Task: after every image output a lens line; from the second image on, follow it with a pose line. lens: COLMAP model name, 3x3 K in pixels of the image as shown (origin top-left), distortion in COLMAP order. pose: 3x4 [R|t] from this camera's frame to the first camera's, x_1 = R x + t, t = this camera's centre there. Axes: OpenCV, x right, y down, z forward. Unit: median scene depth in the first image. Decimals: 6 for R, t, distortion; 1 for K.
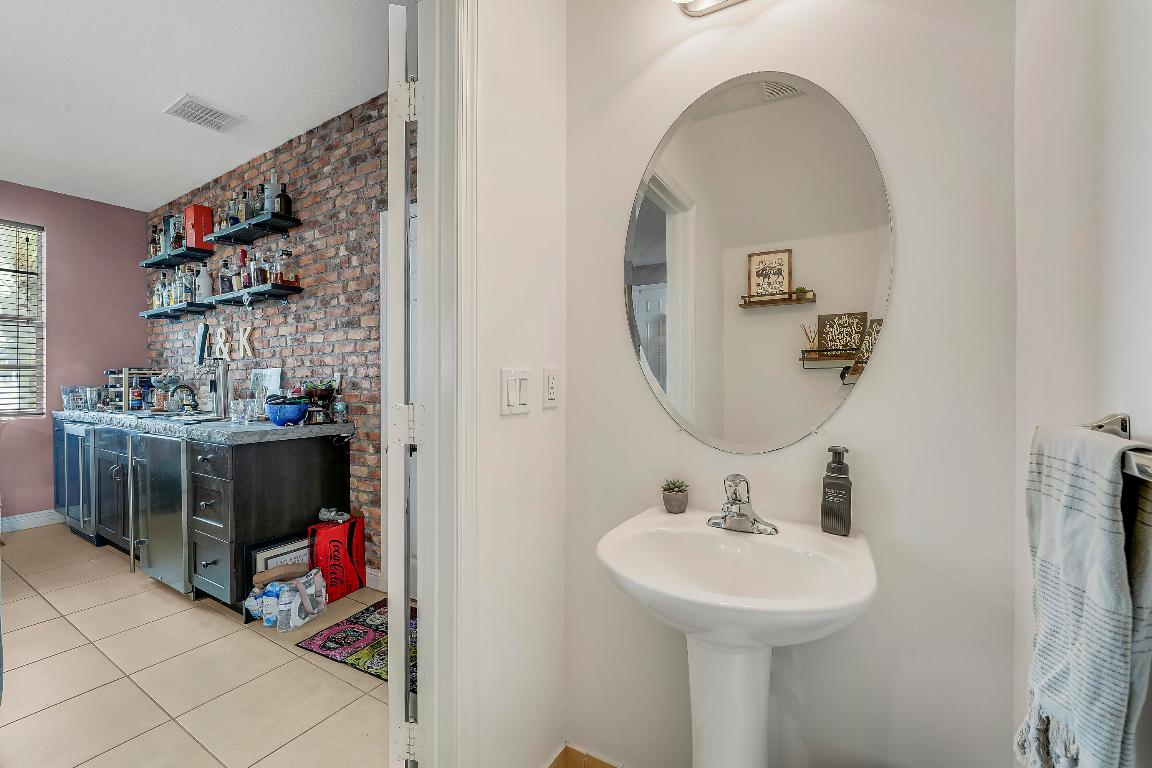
lens RADIAL K [[470.5, 0, 576.0], [0, 470.5, 384.0], [0, 0, 1]] dist [-0.001715, -0.000465]
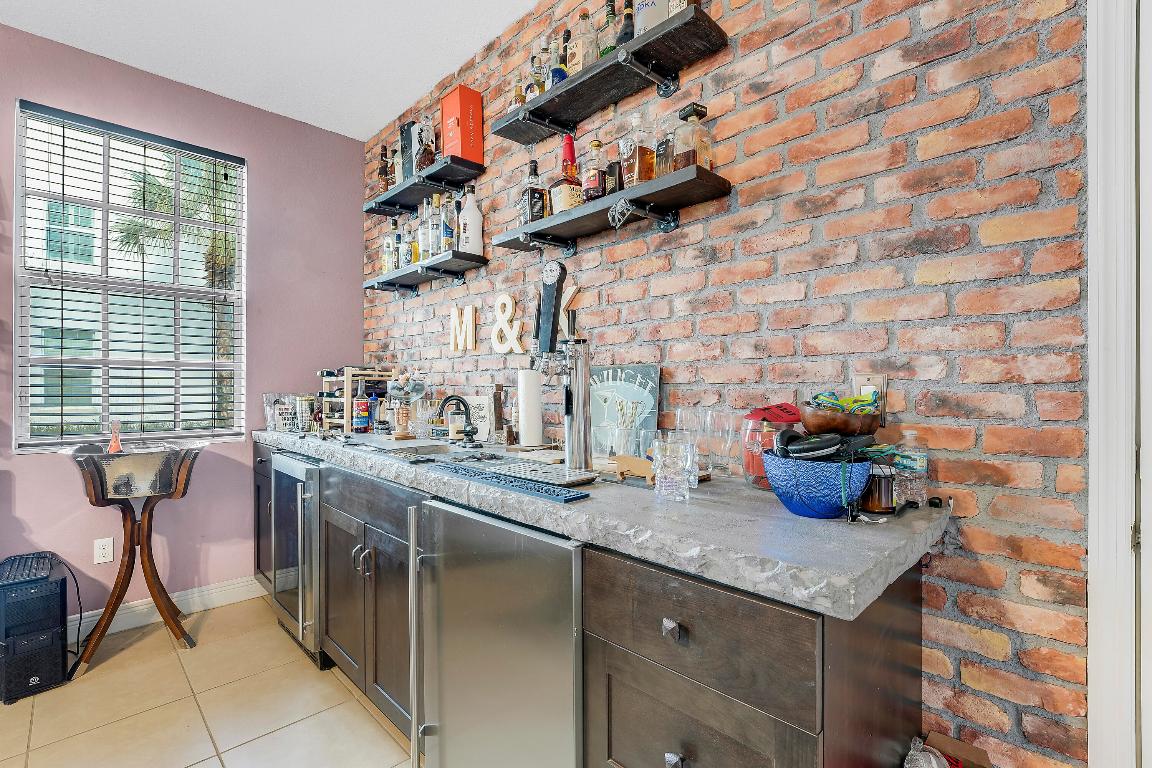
lens RADIAL K [[516.1, 0, 576.0], [0, 516.1, 384.0], [0, 0, 1]] dist [-0.002346, -0.000500]
pose [[0.971058, 0.004583, -0.238800, -0.606223], [-0.007037, 0.999931, -0.009426, -0.007159], [0.238740, 0.010834, 0.971023, 0.485215]]
